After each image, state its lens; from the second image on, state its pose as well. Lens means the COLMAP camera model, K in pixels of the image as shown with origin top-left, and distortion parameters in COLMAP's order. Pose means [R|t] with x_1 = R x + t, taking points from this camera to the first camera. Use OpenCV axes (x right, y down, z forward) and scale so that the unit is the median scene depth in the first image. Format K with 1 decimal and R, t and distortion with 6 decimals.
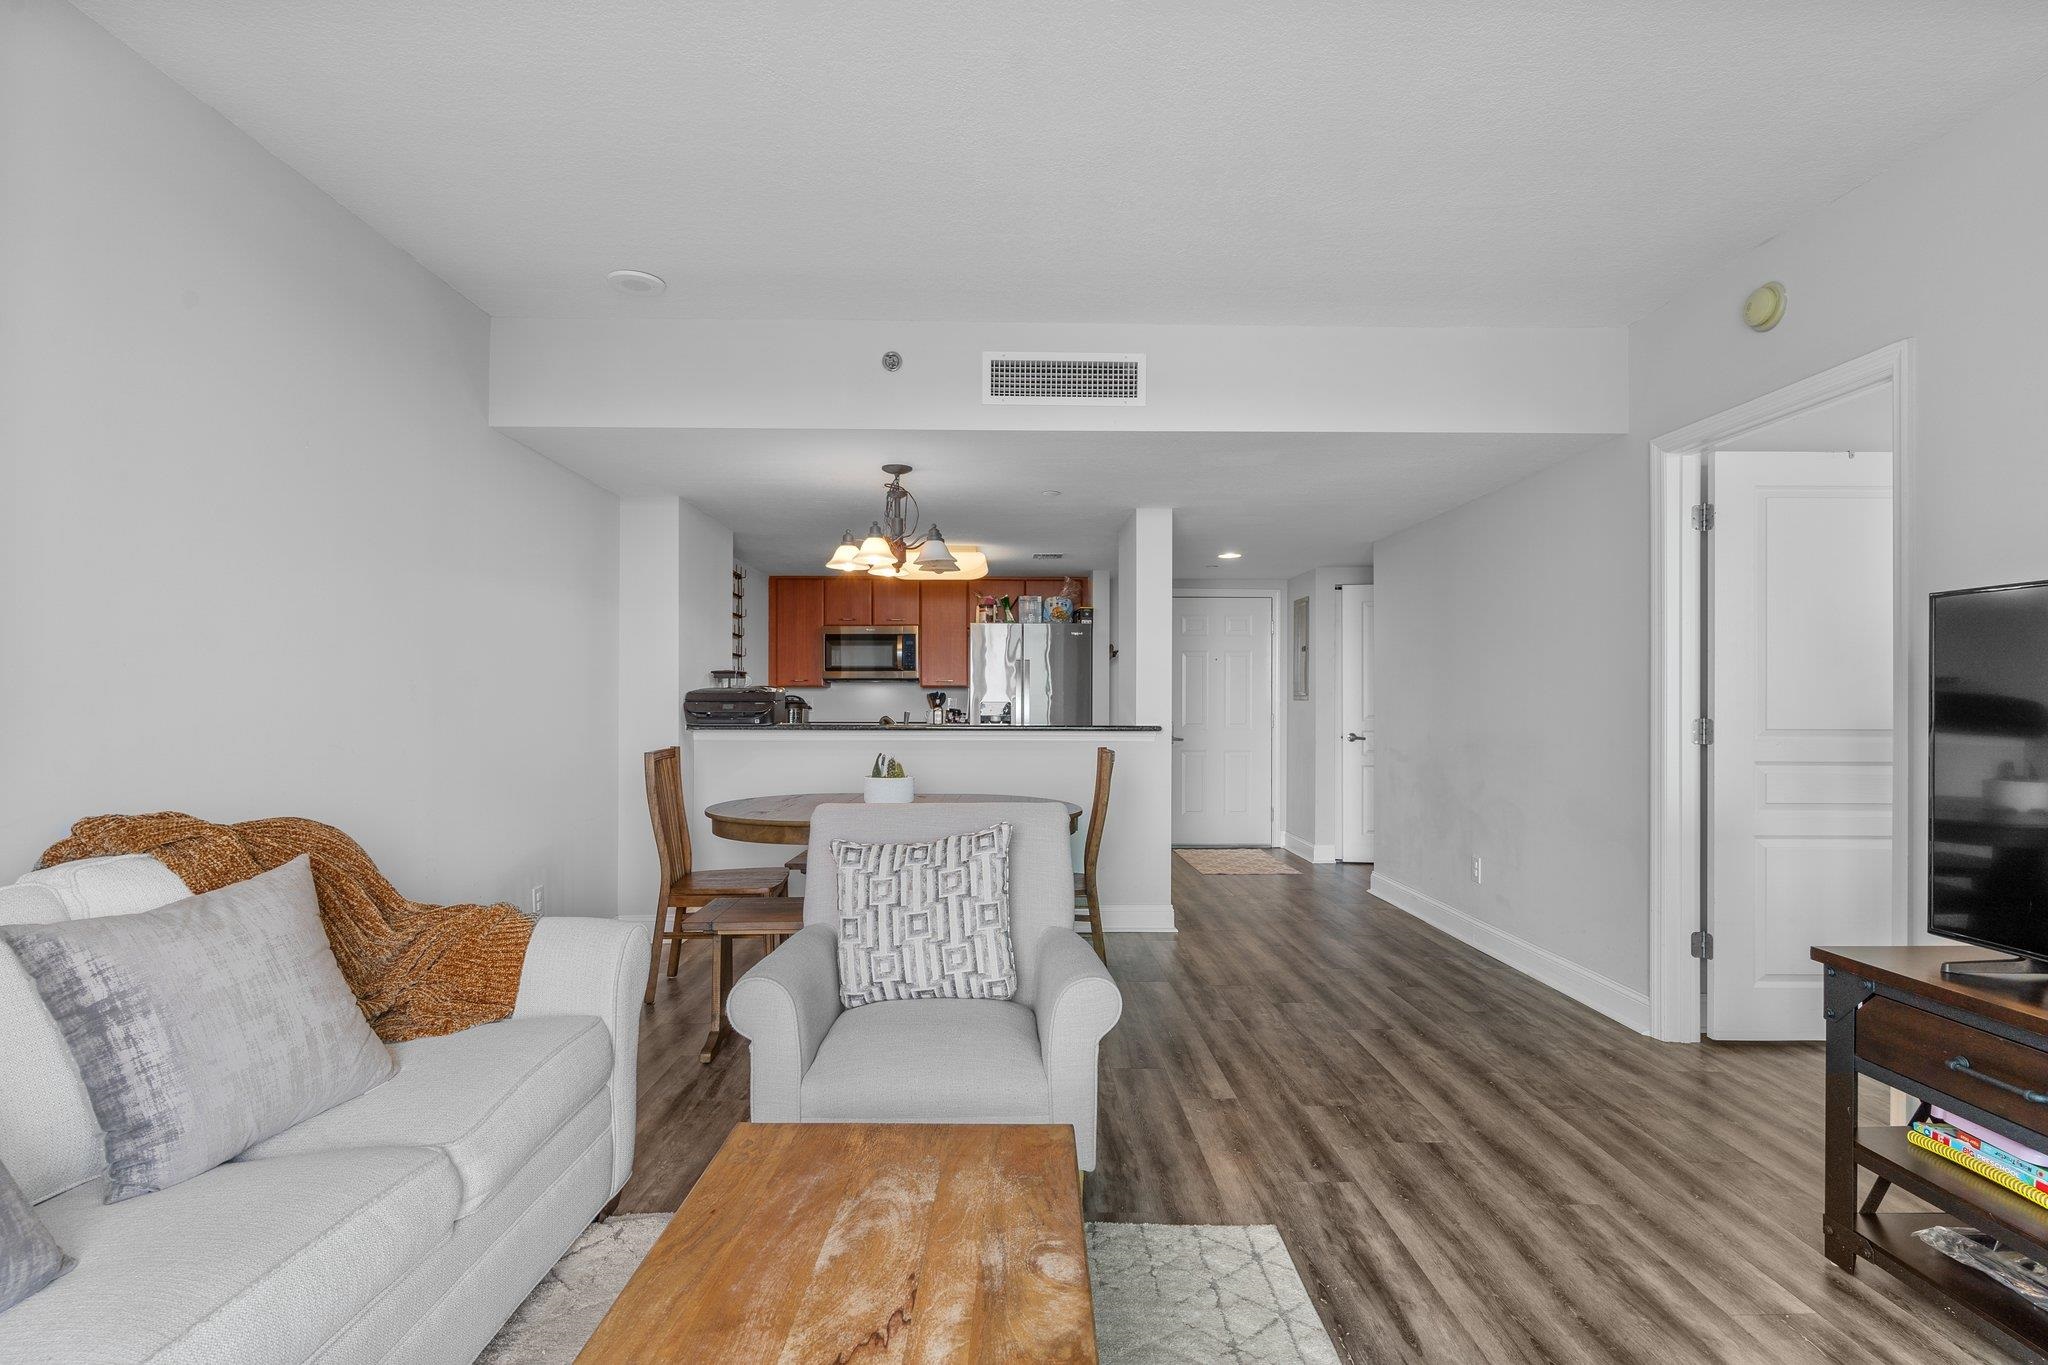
lens RADIAL K [[978.2, 0, 1028.7], [0, 978.2, 700.7], [0, 0, 1]] dist [0.003740, -0.002637]
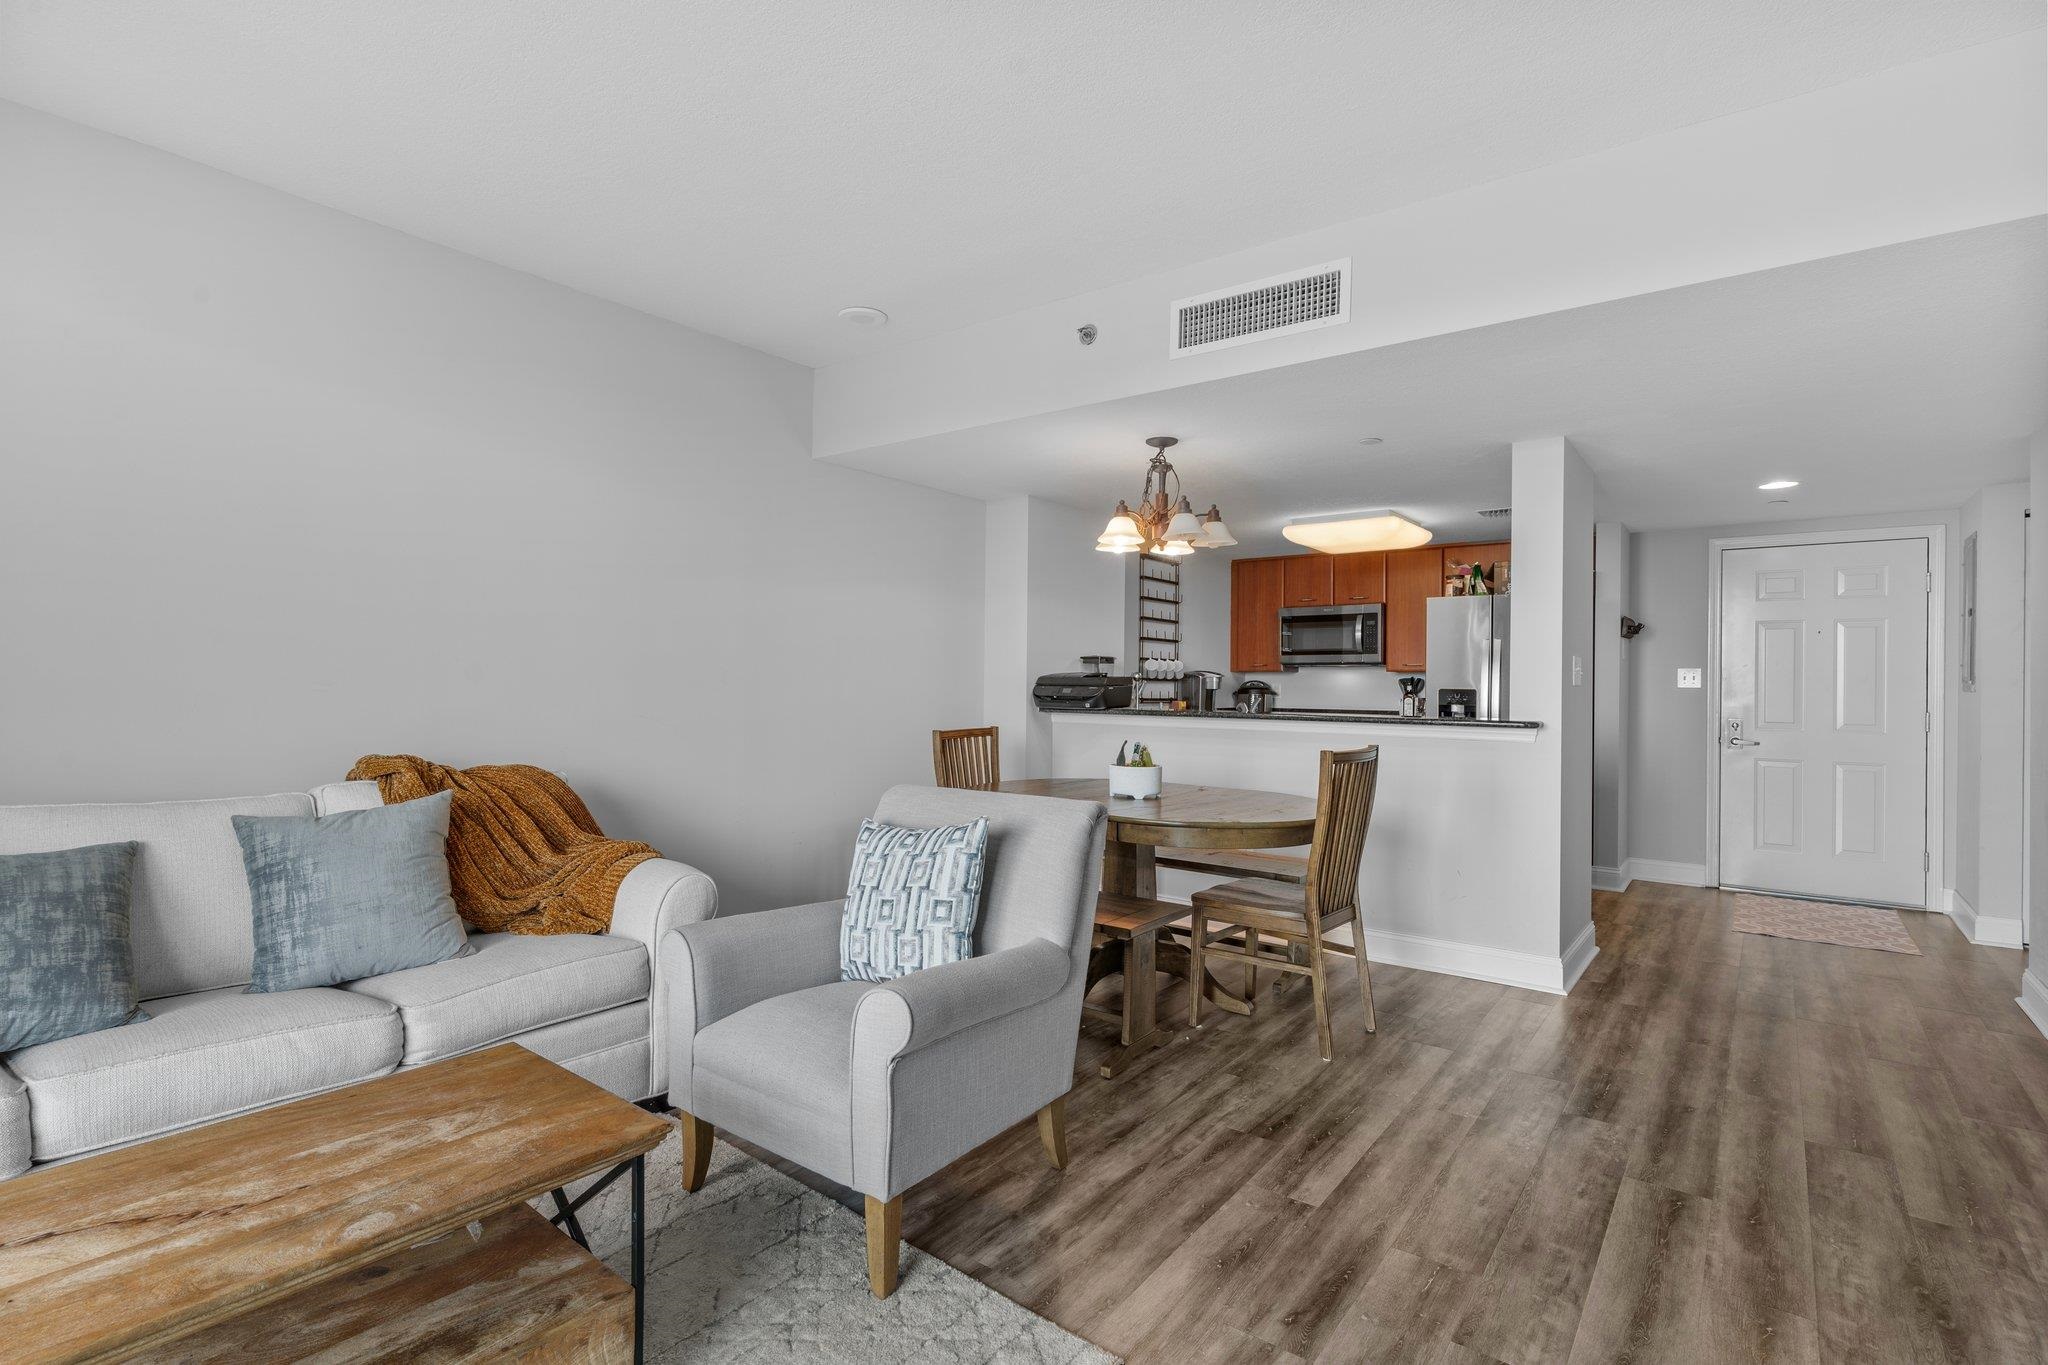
lens RADIAL K [[978.2, 0, 1022.2], [0, 978.2, 681.7], [0, 0, 1]] dist [0.003740, -0.002637]
pose [[0.783664, 0.004424, -0.621169, 0.349700], [-0.007361, 0.999971, -0.002165, -0.001369], [0.621141, 0.006269, 0.783674, 0.174710]]
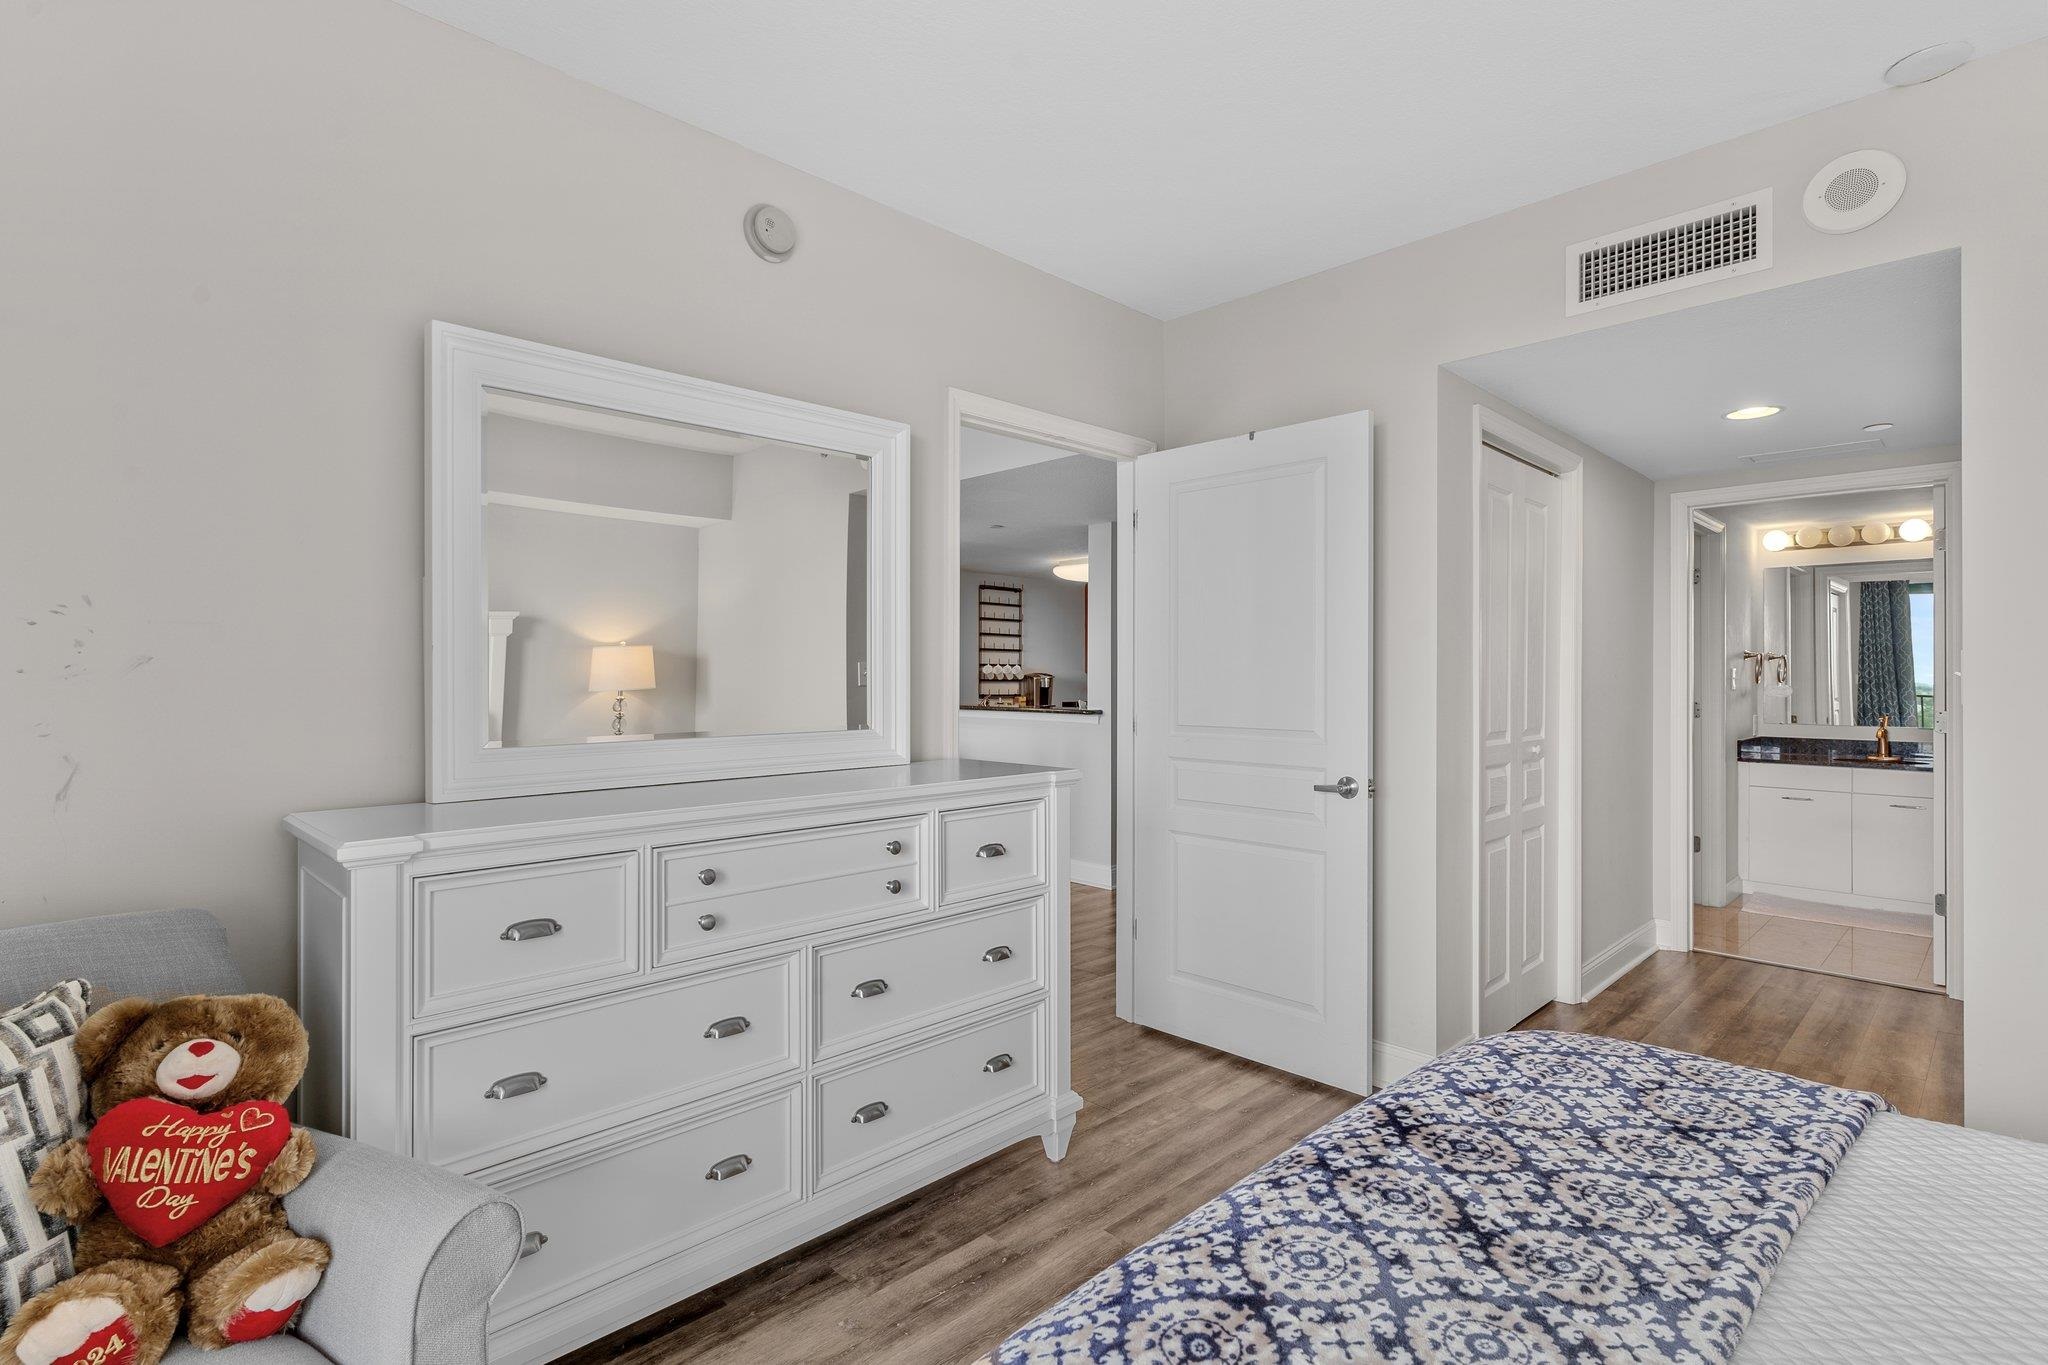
lens RADIAL K [[978.2, 0, 1015.8], [0, 978.2, 701.9], [0, 0, 1]] dist [0.003740, -0.002637]
pose [[0.686453, 0.017334, -0.726967, 1.085024], [0.001649, 0.999676, 0.025393, -0.017547], [0.727172, -0.018630, 0.686202, 0.159026]]
